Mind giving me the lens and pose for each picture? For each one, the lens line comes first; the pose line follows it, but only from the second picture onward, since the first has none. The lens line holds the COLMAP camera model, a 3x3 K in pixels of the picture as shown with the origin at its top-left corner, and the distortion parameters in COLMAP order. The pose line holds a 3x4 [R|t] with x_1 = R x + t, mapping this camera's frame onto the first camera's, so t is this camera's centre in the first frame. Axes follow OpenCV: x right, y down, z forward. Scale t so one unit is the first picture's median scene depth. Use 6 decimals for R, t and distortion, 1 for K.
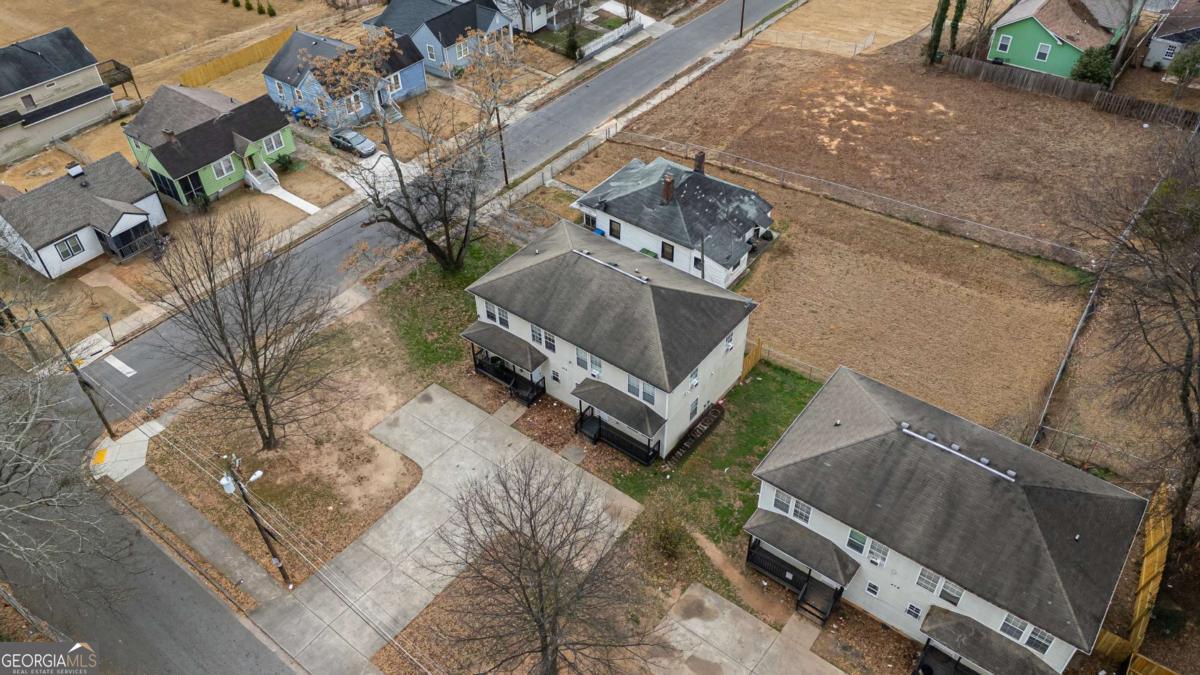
lens RADIAL K [[880.8, 0, 600.0], [0, 880.8, 337.5], [0, 0, 1]] dist [0.080142, -0.080385]
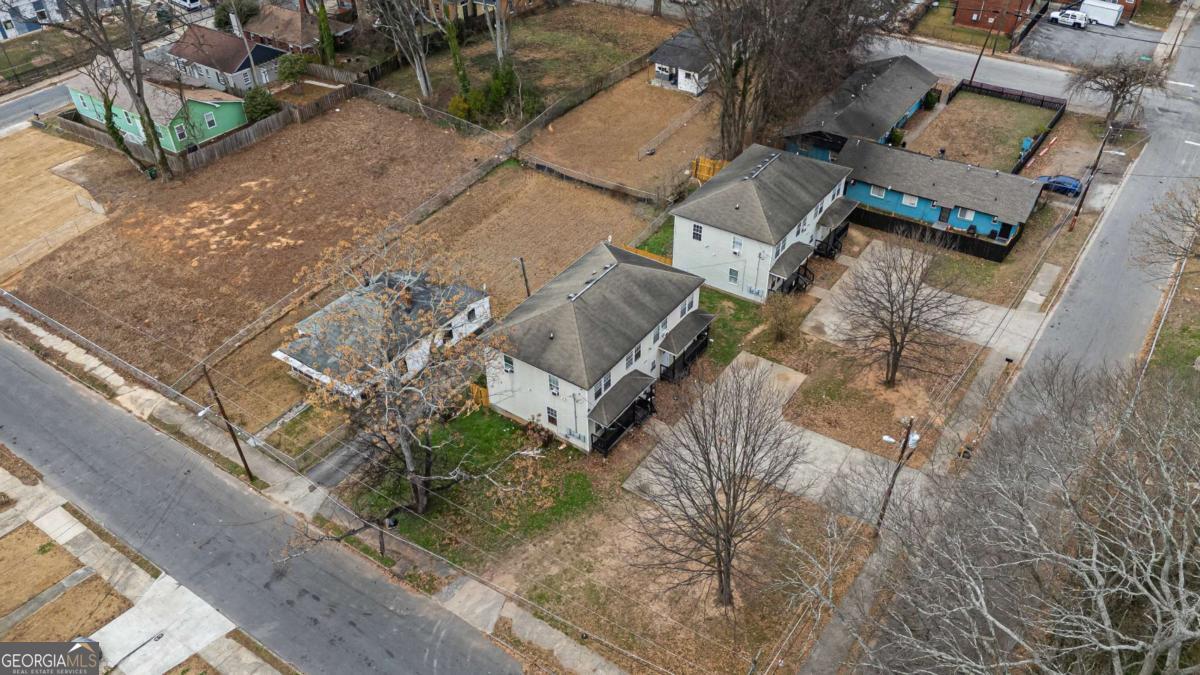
lens RADIAL K [[880.8, 0, 600.0], [0, 880.8, 337.5], [0, 0, 1]] dist [0.080142, -0.080385]
pose [[-0.044978, -0.599849, 0.798848, -0.931659], [0.675224, 0.571082, 0.466838, -0.557359], [-0.736240, 0.560399, 0.379347, 0.566941]]
